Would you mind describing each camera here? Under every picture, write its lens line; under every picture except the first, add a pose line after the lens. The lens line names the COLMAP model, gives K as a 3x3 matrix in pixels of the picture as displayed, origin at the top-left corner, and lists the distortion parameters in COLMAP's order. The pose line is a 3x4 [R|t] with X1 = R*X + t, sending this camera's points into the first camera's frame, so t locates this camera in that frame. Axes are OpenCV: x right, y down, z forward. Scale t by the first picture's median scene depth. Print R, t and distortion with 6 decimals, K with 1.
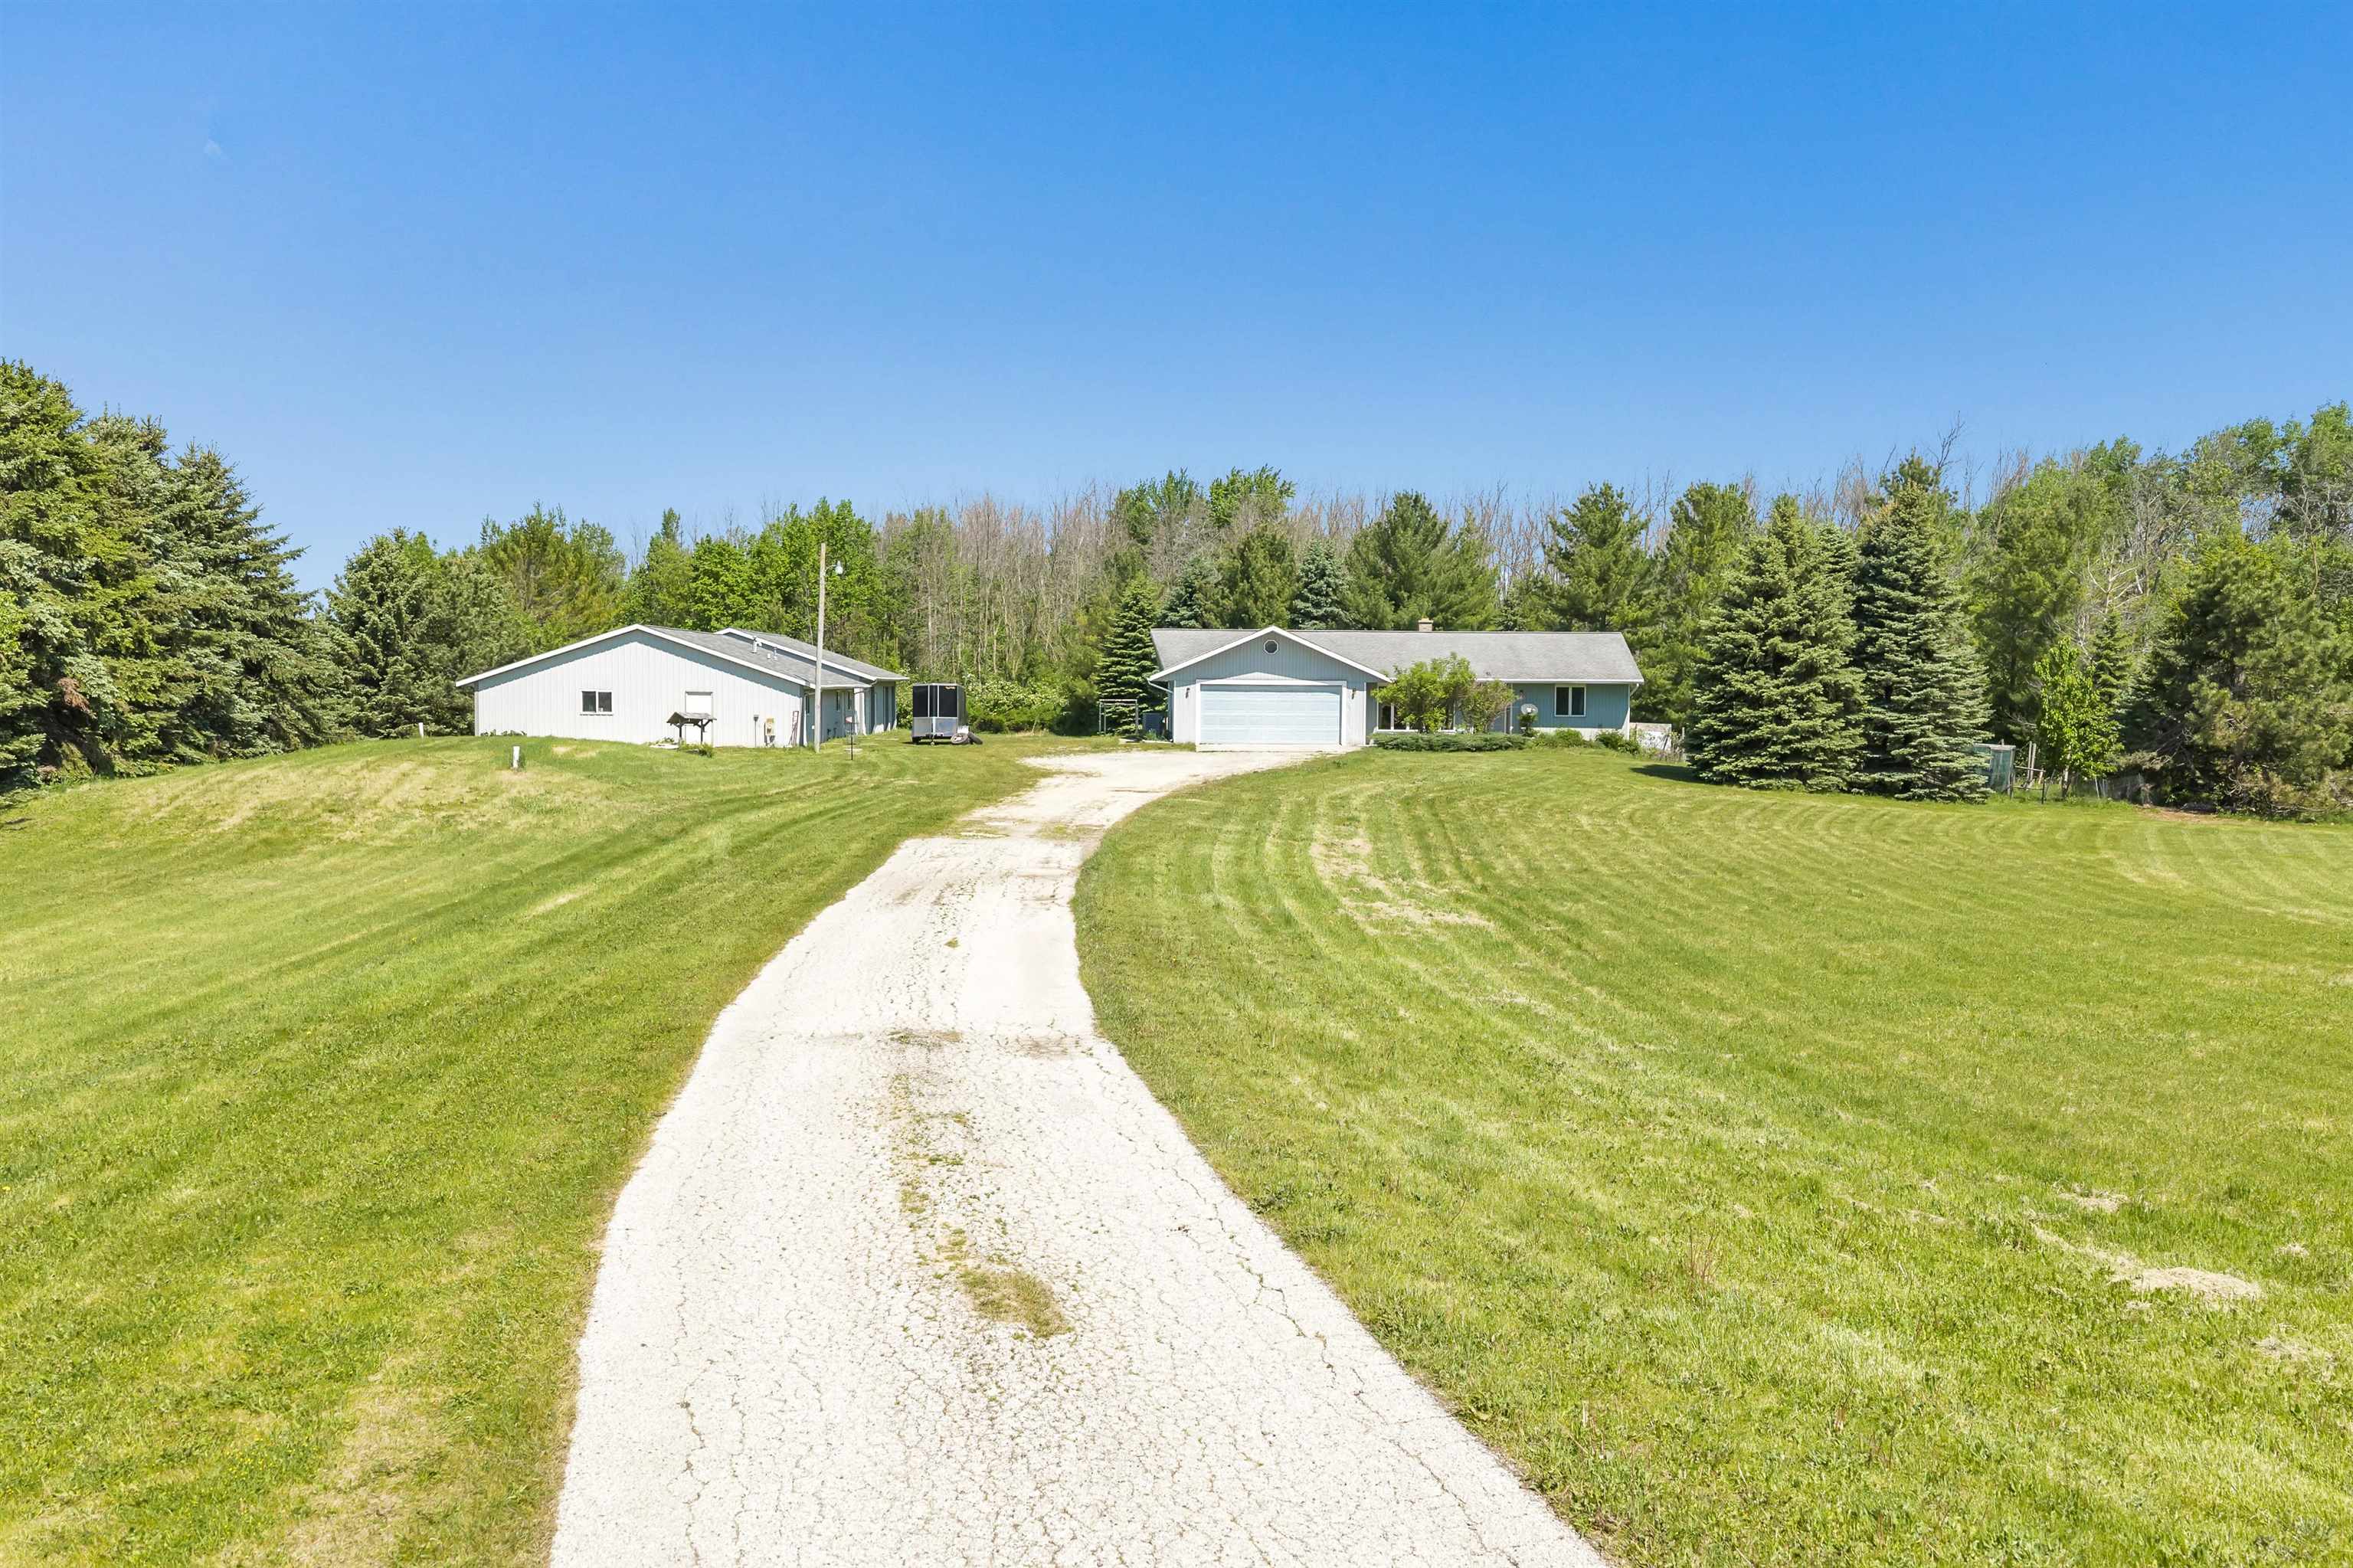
lens RADIAL K [[1918.2, 0, 1176.5], [0, 1918.2, 784.0], [0, 0, 1]] dist [0.010150, -0.074184]
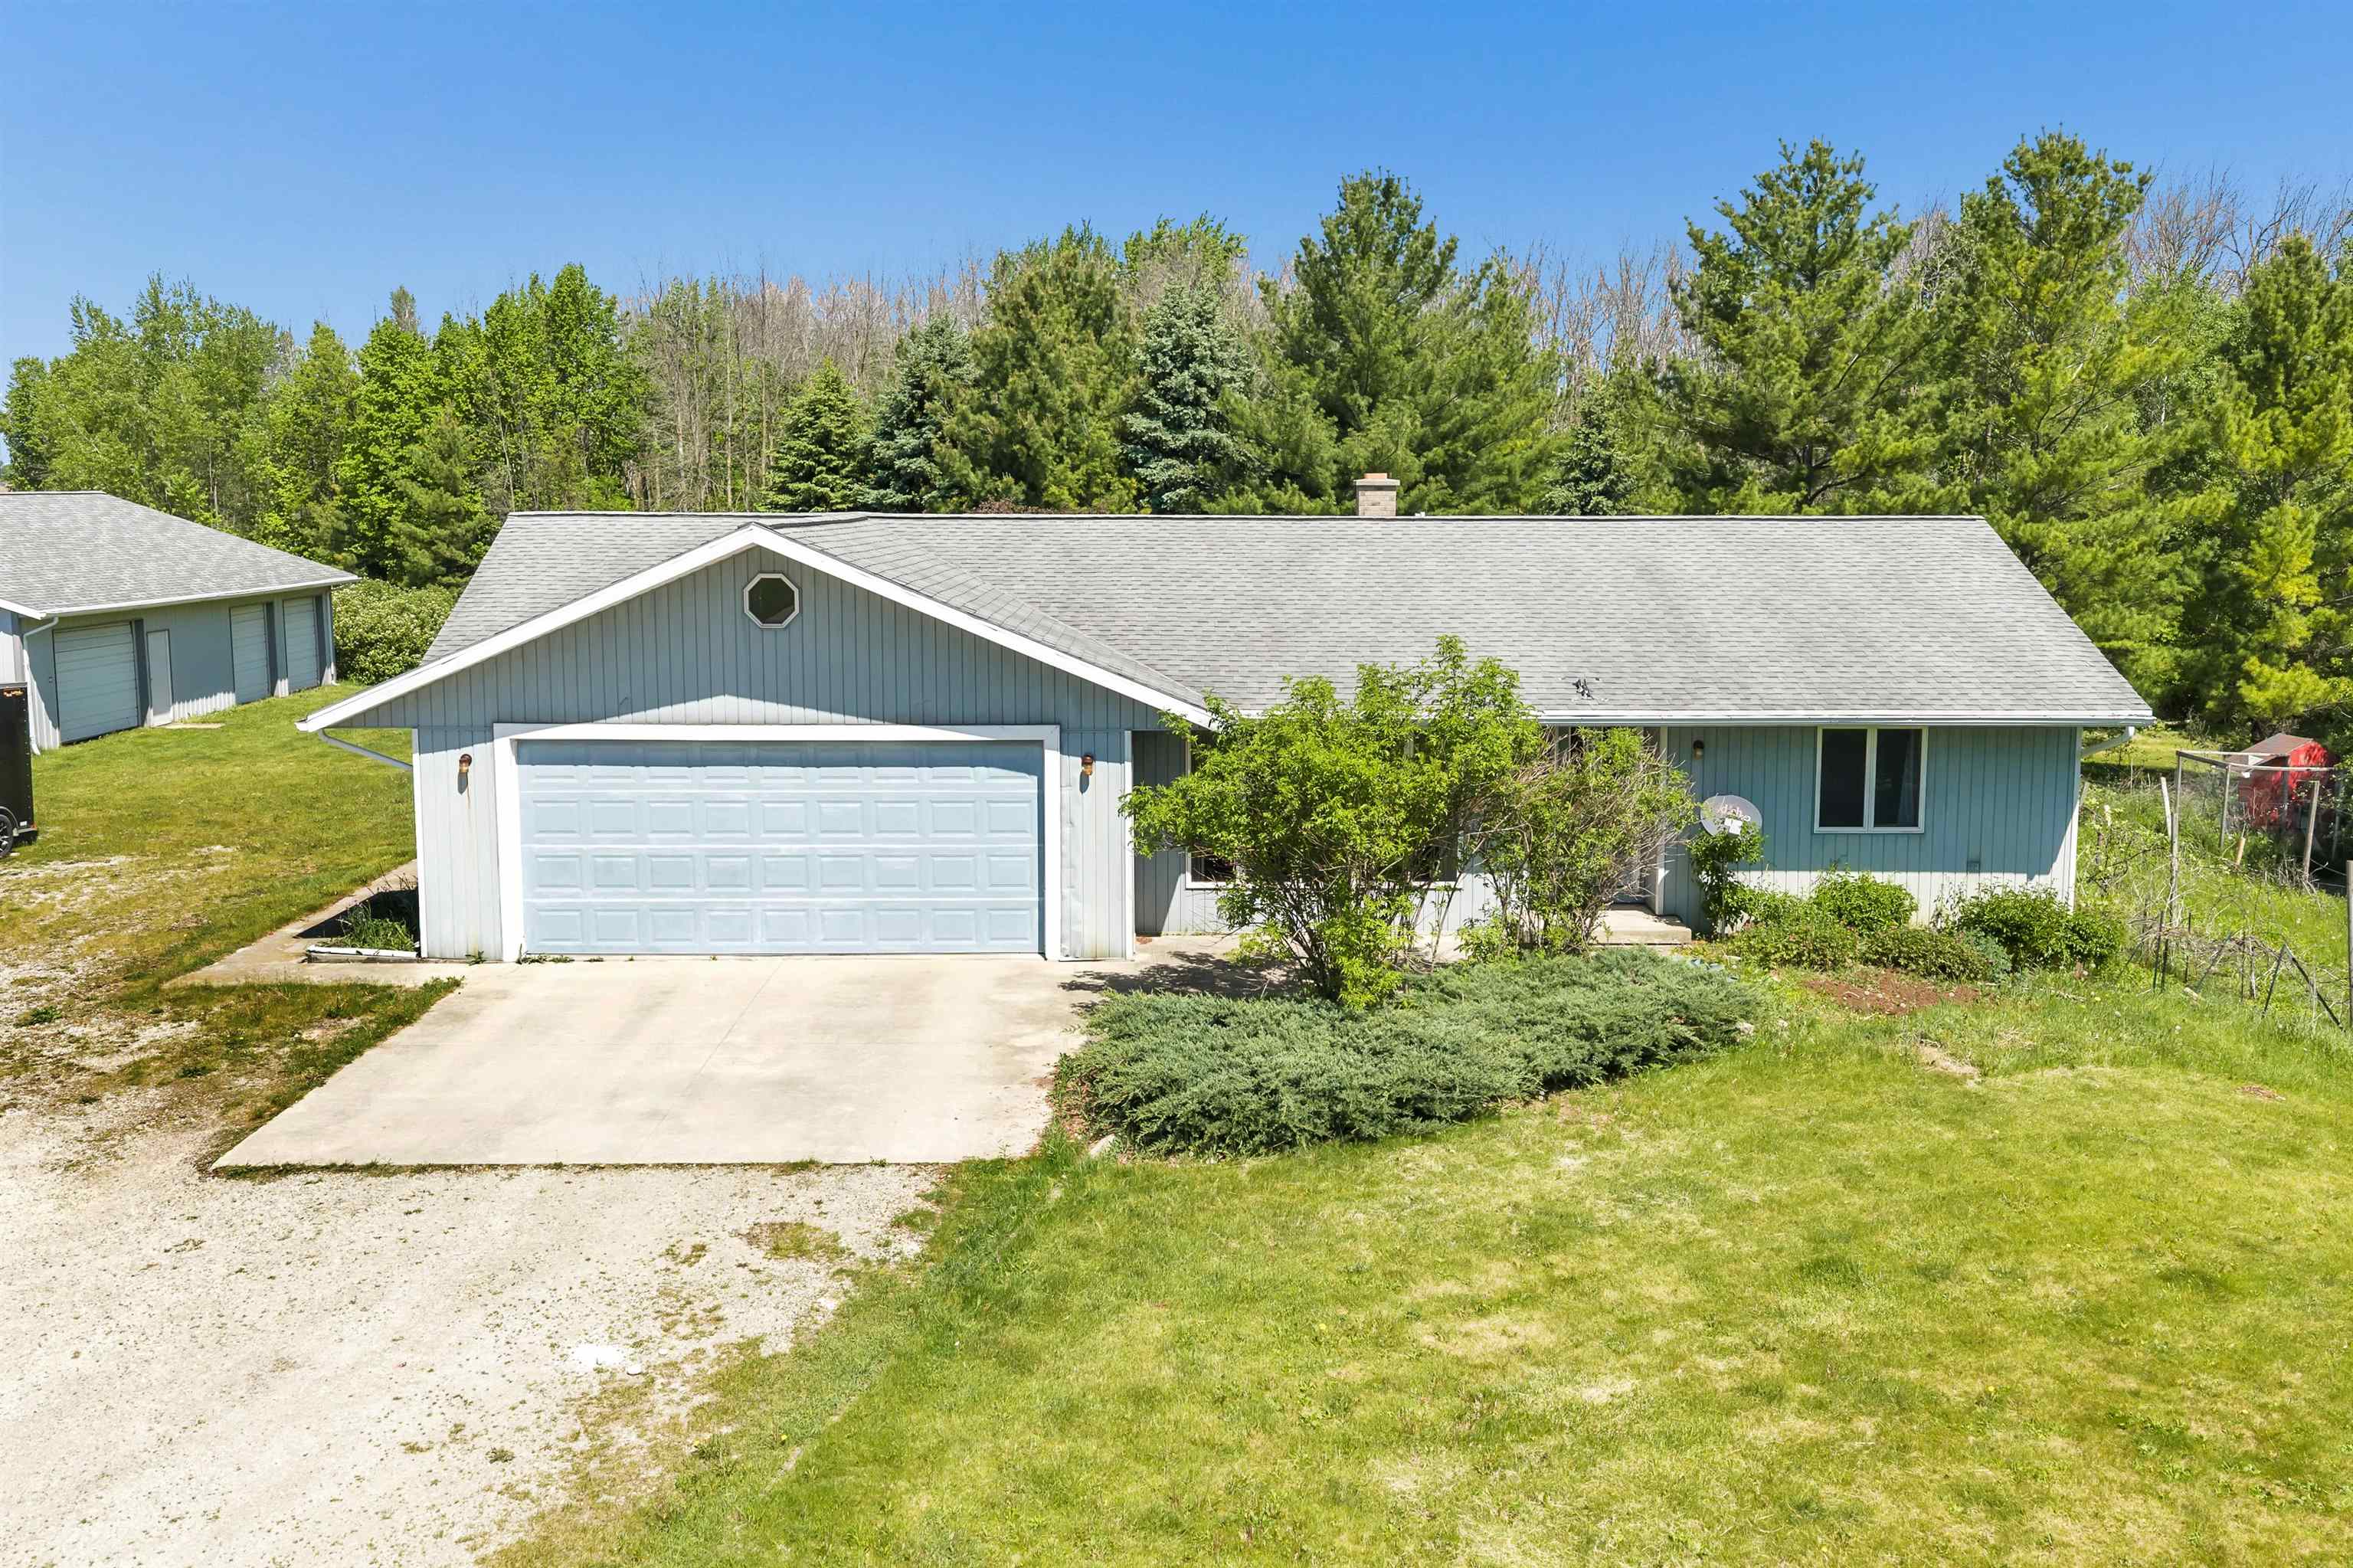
lens RADIAL K [[2262.6, 0, 1176.5], [0, 2262.6, 784.0], [0, 0, 1]] dist [0.007800, -0.002194]
pose [[0.999918, -0.007022, 0.010733, 0.070167], [0.006270, 0.997626, 0.068577, -0.046317], [-0.011189, -0.068504, 0.997588, 0.470333]]
